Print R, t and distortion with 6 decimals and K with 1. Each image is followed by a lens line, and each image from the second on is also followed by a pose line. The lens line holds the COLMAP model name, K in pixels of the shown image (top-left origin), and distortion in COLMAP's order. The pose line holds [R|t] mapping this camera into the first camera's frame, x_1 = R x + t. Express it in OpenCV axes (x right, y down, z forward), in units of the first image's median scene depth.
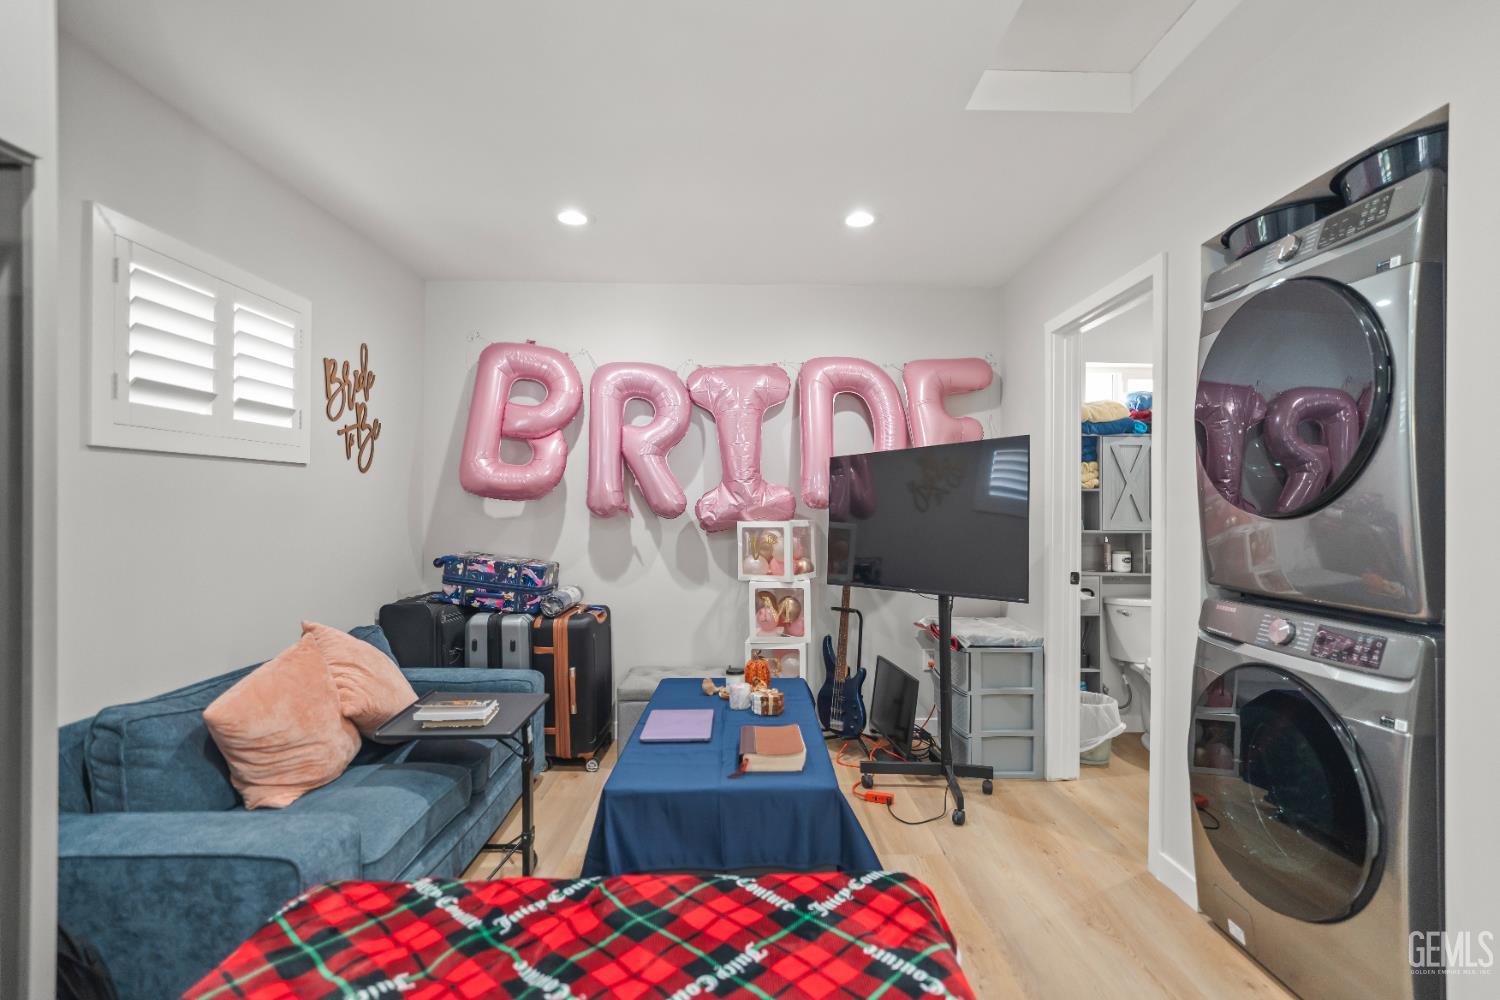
lens RADIAL K [[709.2, 0, 755.7], [0, 709.2, 507.2], [0, 0, 1]] dist [-0.003242, 0.000242]
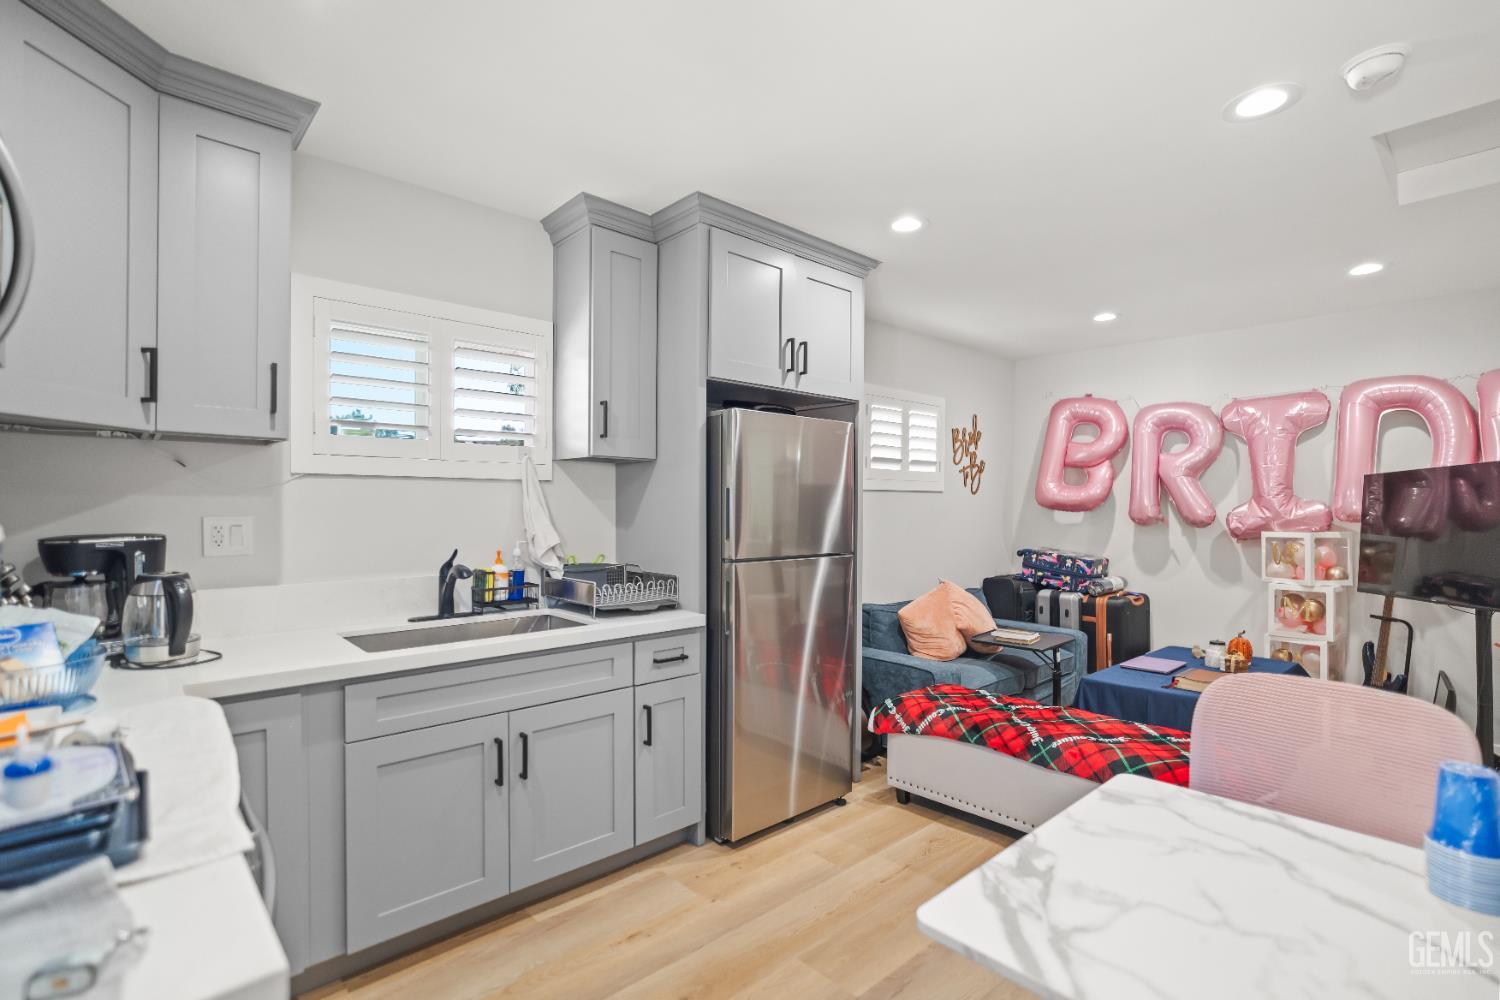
lens RADIAL K [[709.2, 0, 755.7], [0, 709.2, 507.2], [0, 0, 1]] dist [-0.003242, 0.000242]
pose [[0.671817, 0.004532, -0.740703, 0.291318], [-0.006732, 0.999977, 0.000012, -0.015400], [0.740686, 0.004979, 0.671833, -0.428028]]
